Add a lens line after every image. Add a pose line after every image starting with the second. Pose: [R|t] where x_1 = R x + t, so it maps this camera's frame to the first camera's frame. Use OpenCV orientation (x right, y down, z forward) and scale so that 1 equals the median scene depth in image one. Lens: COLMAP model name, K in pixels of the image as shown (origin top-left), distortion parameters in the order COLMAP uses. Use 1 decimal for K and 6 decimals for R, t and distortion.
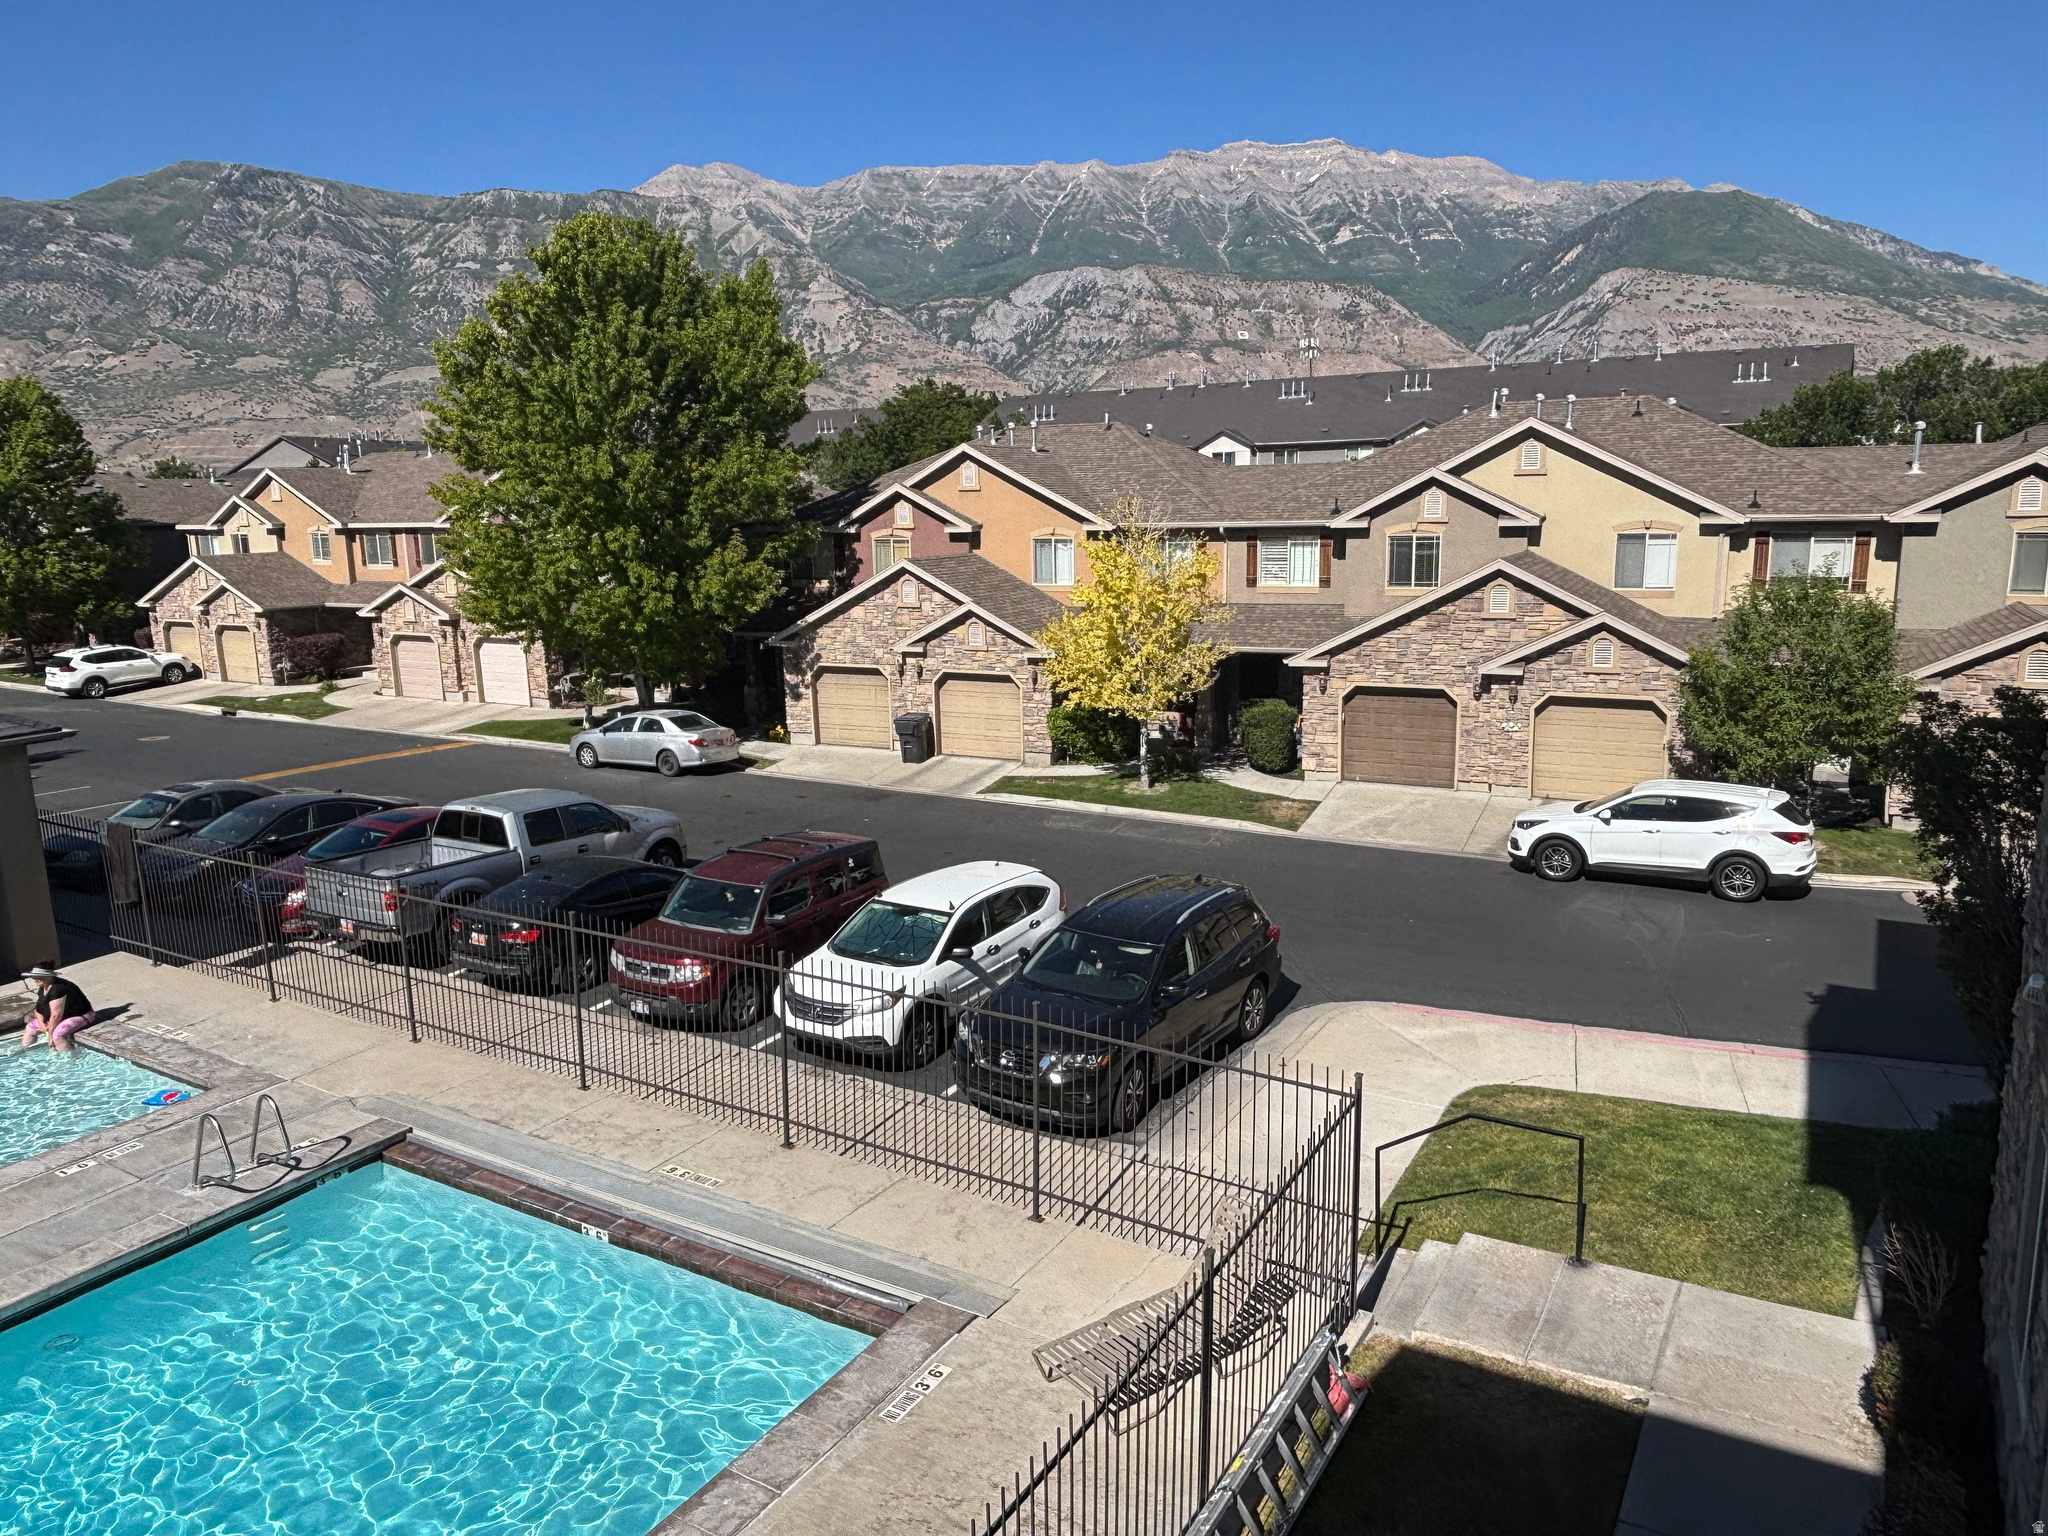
lens RADIAL K [[1394.8, 0, 1024.0], [0, 1394.8, 768.0], [0, 0, 1]] dist [0.024981, -0.080296]
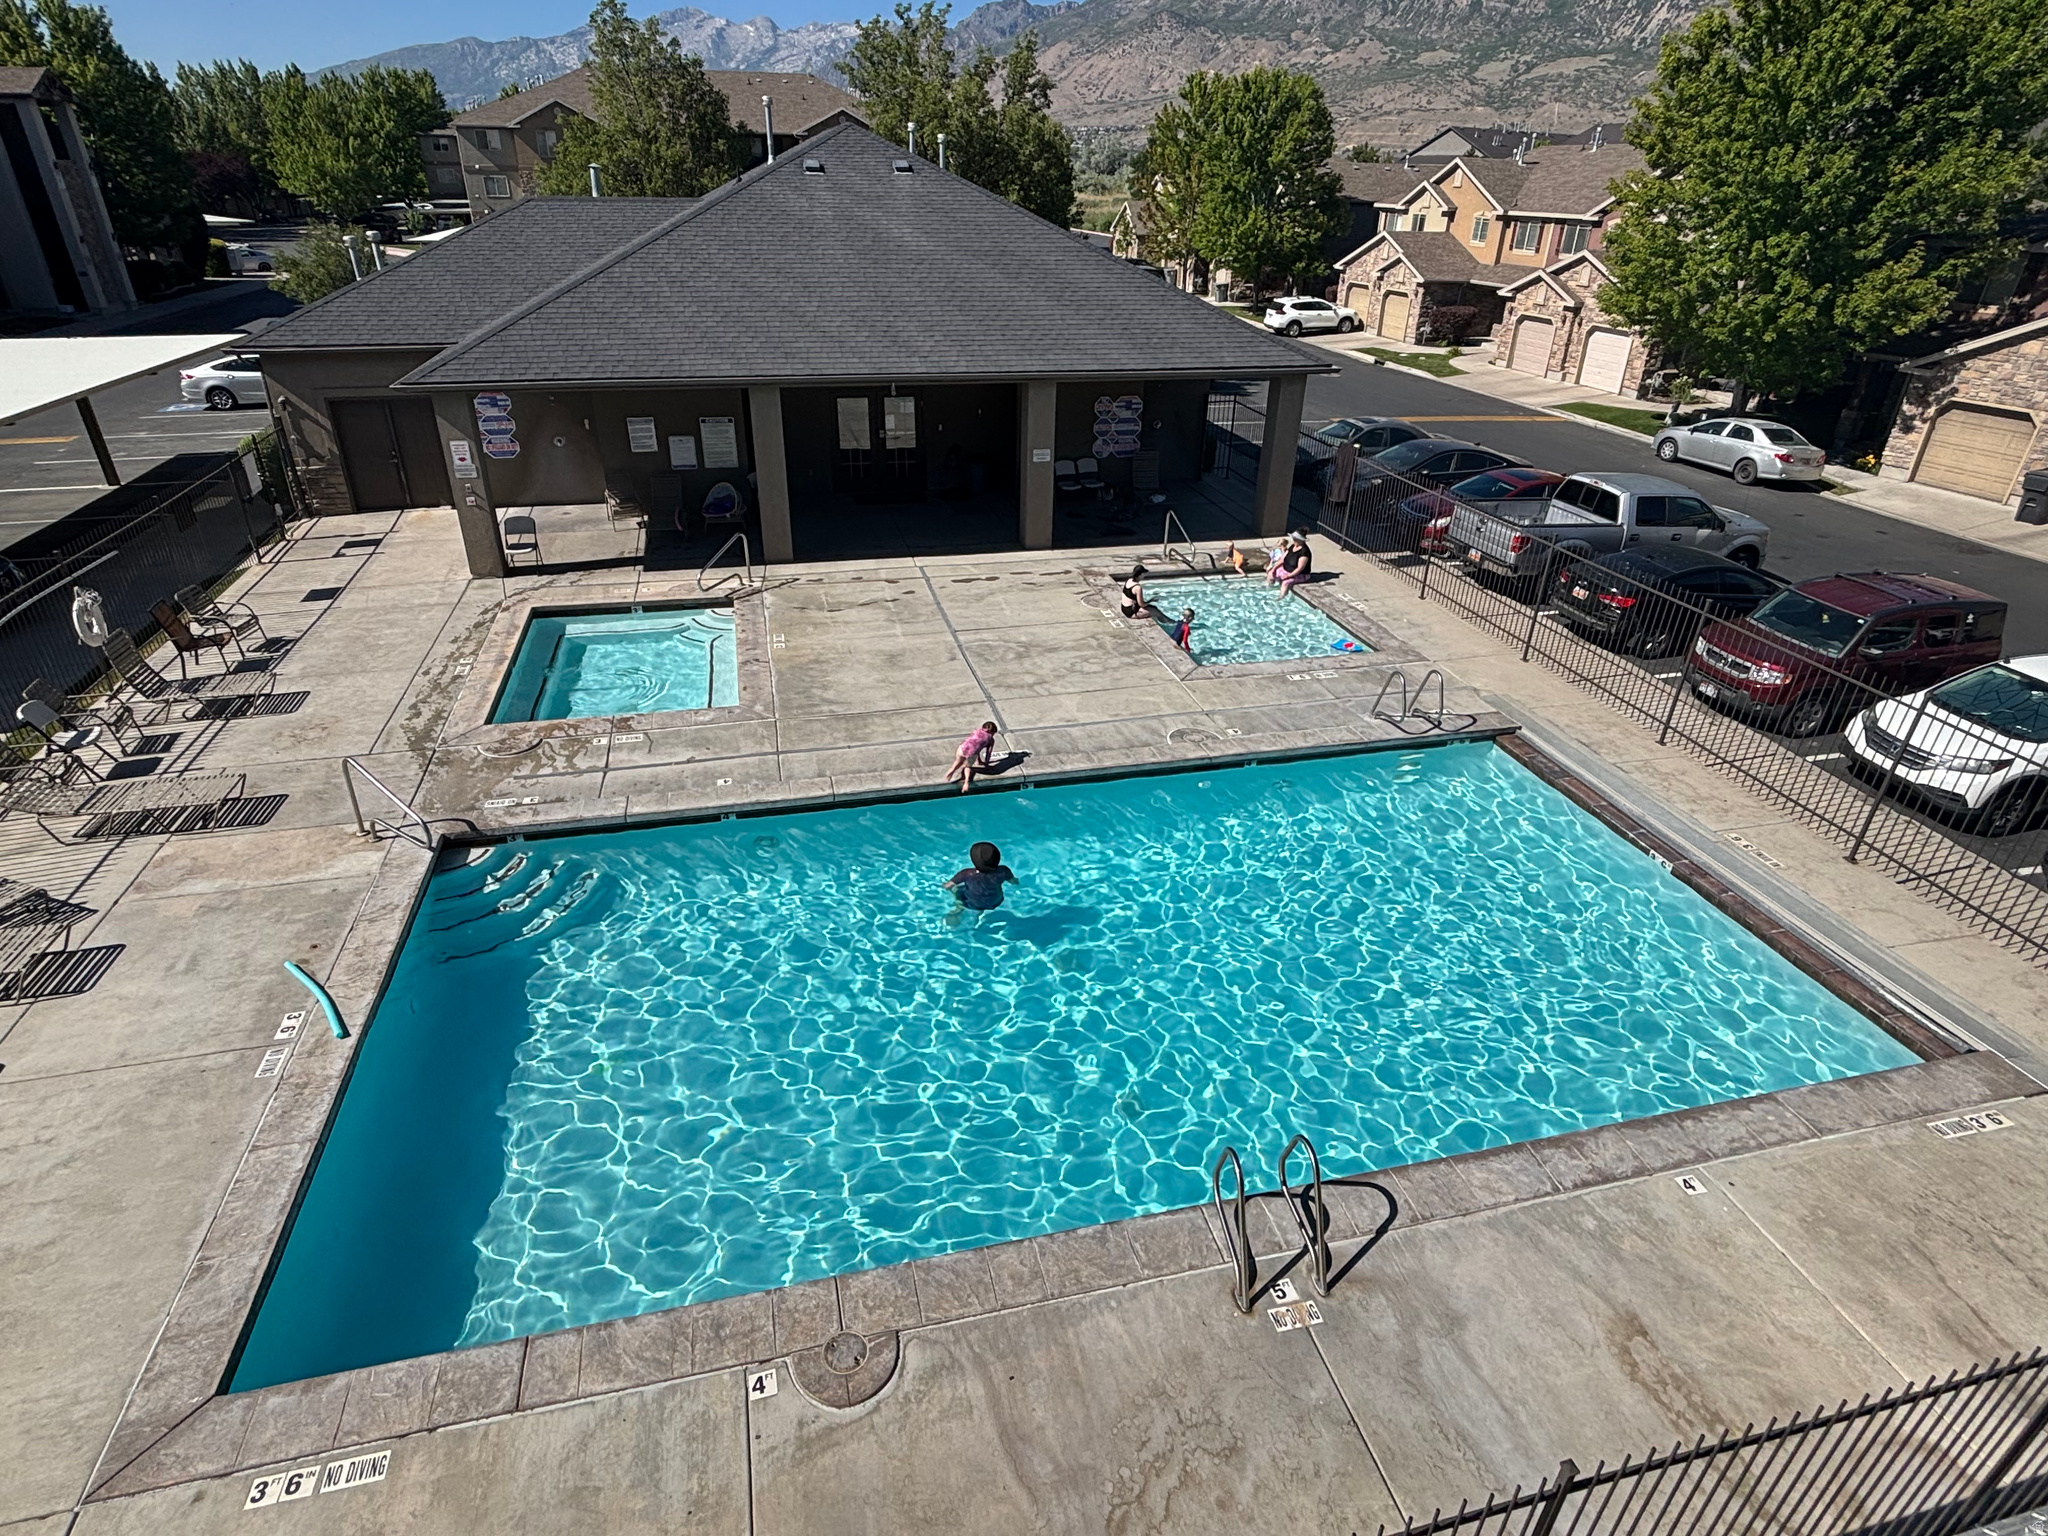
lens RADIAL K [[1104.2, 0, 1024.0], [0, 1104.2, 768.0], [0, 0, 1]] dist [-0.039398, 0.020499]
pose [[0.692397, 0.366485, -0.621510, -0.034258], [-0.166997, 0.919405, 0.356099, 0.001221], [0.701925, -0.142771, 0.697795, -0.017944]]
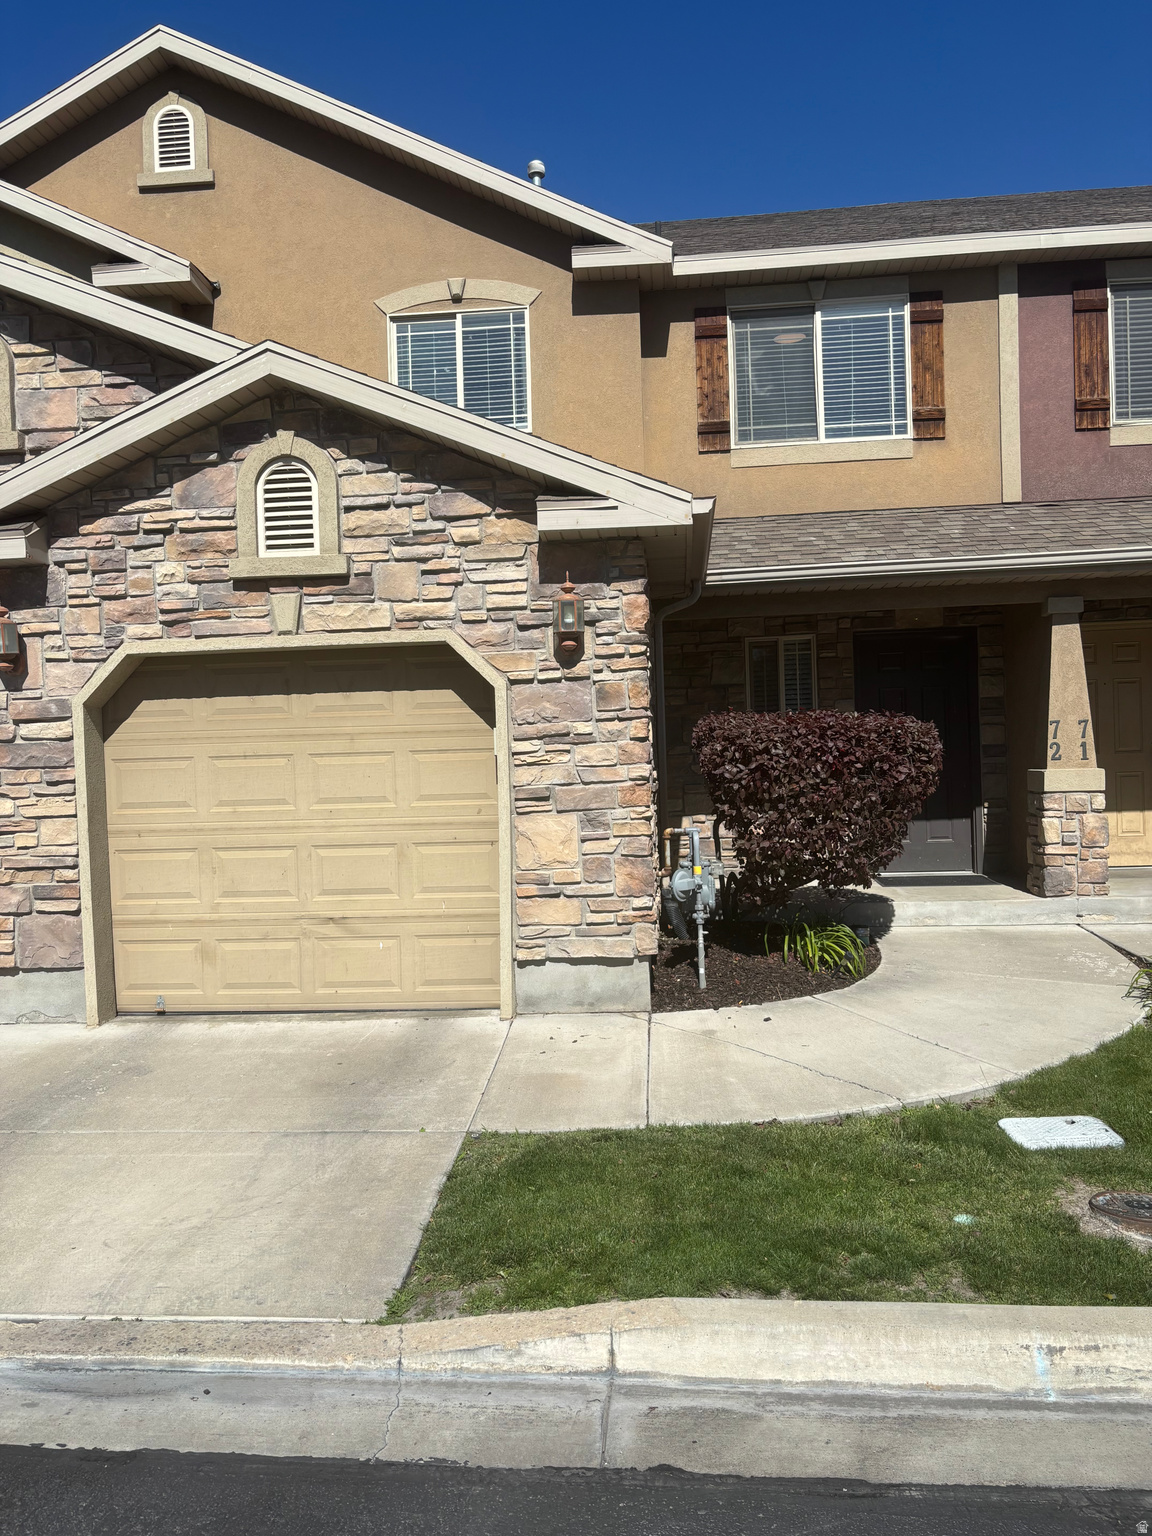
lens RADIAL K [[1174.0, 0, 576.0], [0, 1174.0, 768.0], [0, 0, 1]] dist [0.069830, -0.079497]
pose [[0.909207, -0.013823, 0.416115, -1.126618], [0.096487, 0.979235, -0.178293, -0.118953], [-0.405009, 0.202255, 0.891661, 1.658656]]
